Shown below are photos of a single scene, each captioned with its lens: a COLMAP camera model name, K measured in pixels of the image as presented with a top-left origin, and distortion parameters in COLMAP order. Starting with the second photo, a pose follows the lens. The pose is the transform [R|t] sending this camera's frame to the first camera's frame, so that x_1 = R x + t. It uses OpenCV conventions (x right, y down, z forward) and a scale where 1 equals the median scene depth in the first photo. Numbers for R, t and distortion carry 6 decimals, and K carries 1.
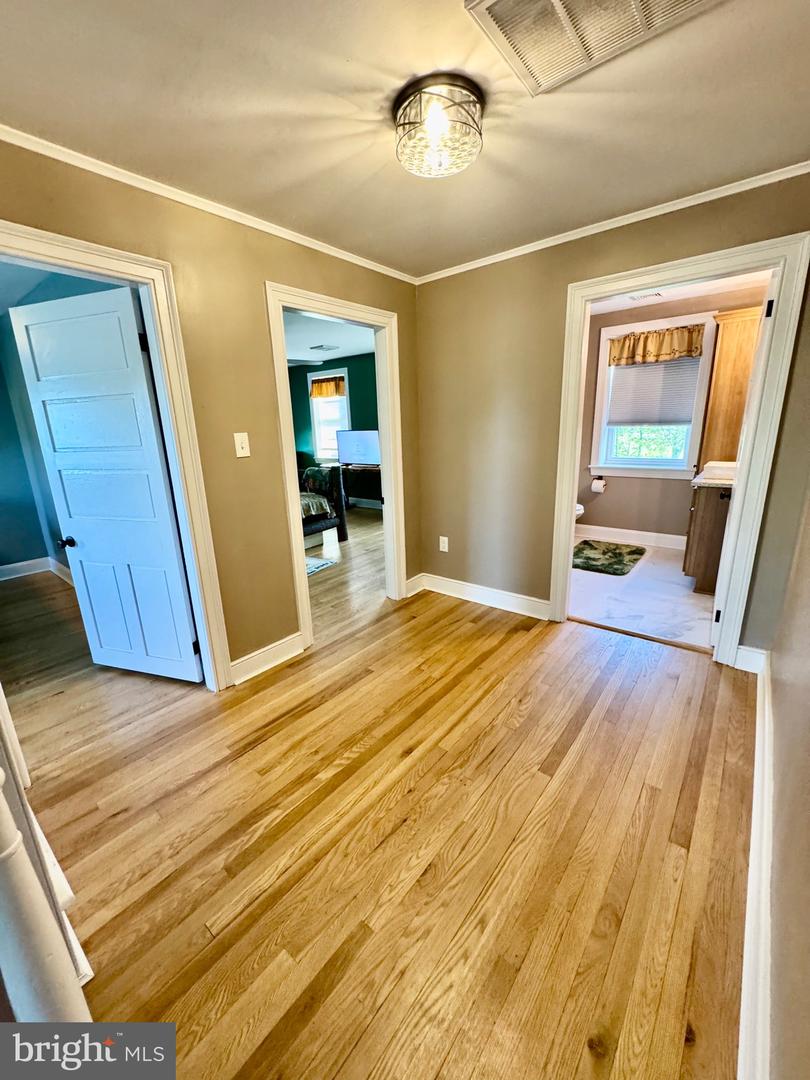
lens RADIAL K [[432.6, 0, 404.2], [0, 432.6, 540.3], [0, 0, 1]] dist [-0.003789, 0.000216]
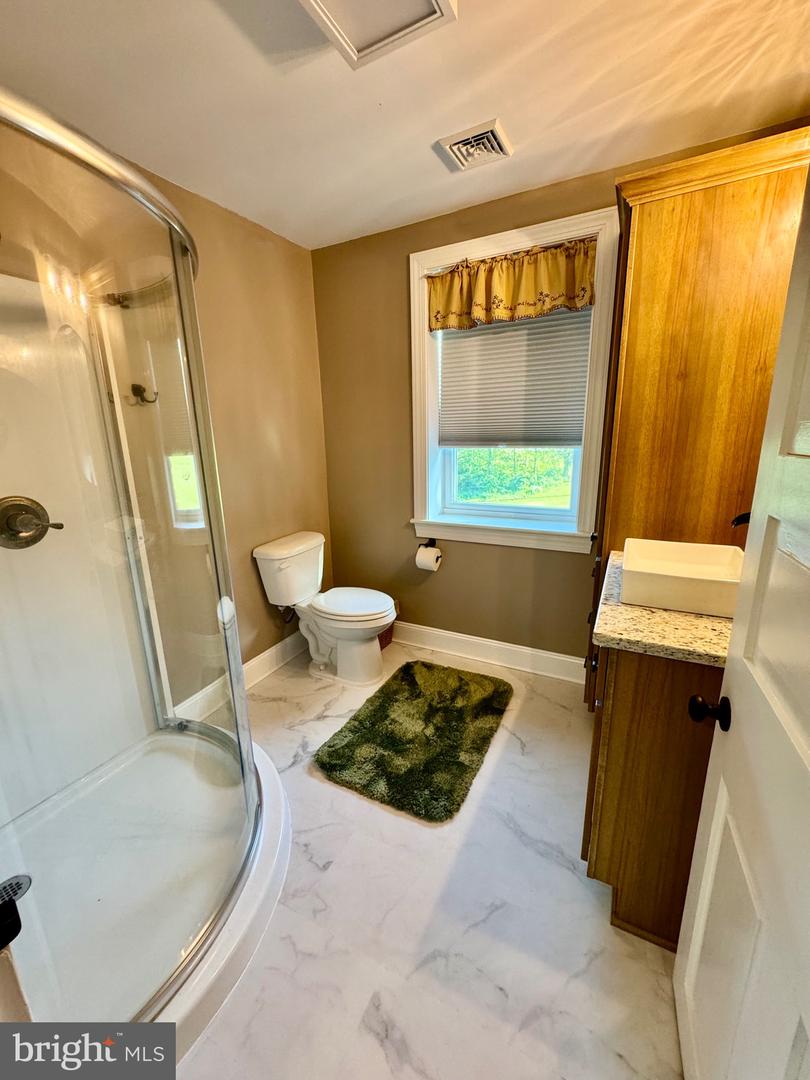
lens RADIAL K [[432.6, 0, 402.3], [0, 432.6, 539.8], [0, 0, 1]] dist [-0.003789, 0.000216]
pose [[0.981746, -0.038730, 0.186209, 0.423598], [0.043445, 0.998829, -0.021302, -0.183510], [-0.185166, 0.029003, 0.982279, 0.640622]]
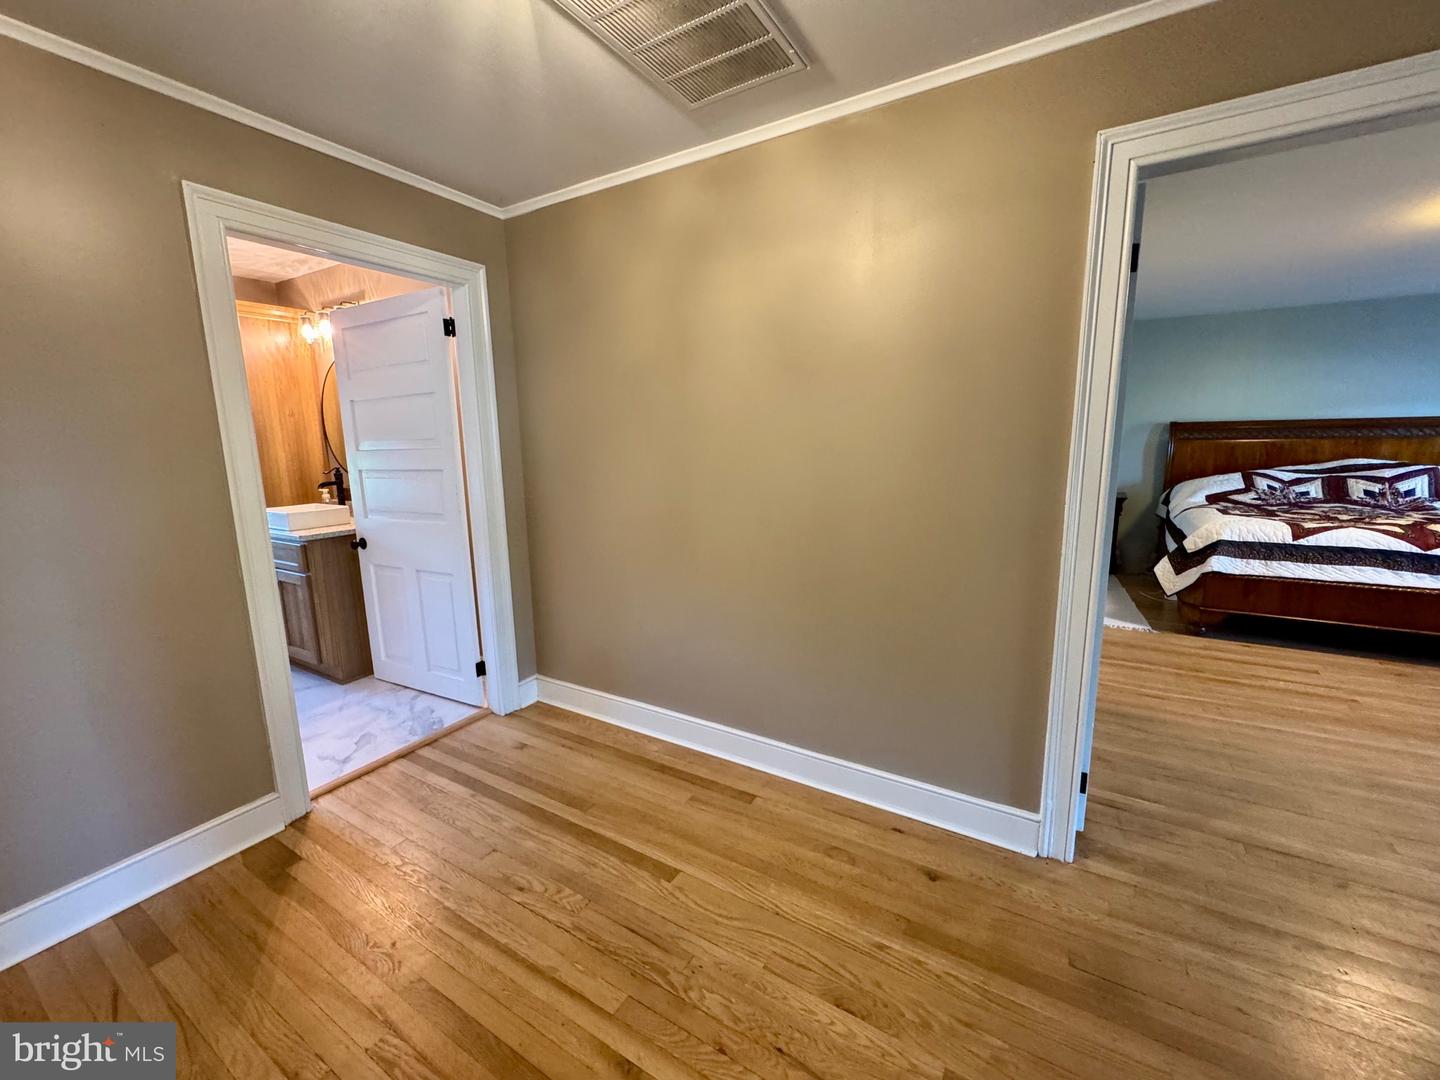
lens RADIAL K [[576.7, 0, 726.0], [0, 576.7, 540.1], [0, 0, 1]] dist [-0.003789, 0.000216]
pose [[-0.145924, -0.136421, 0.979845, -0.299808], [0.273327, 0.946335, 0.172461, -0.091150], [-0.950788, 0.292984, -0.100806, 0.403166]]
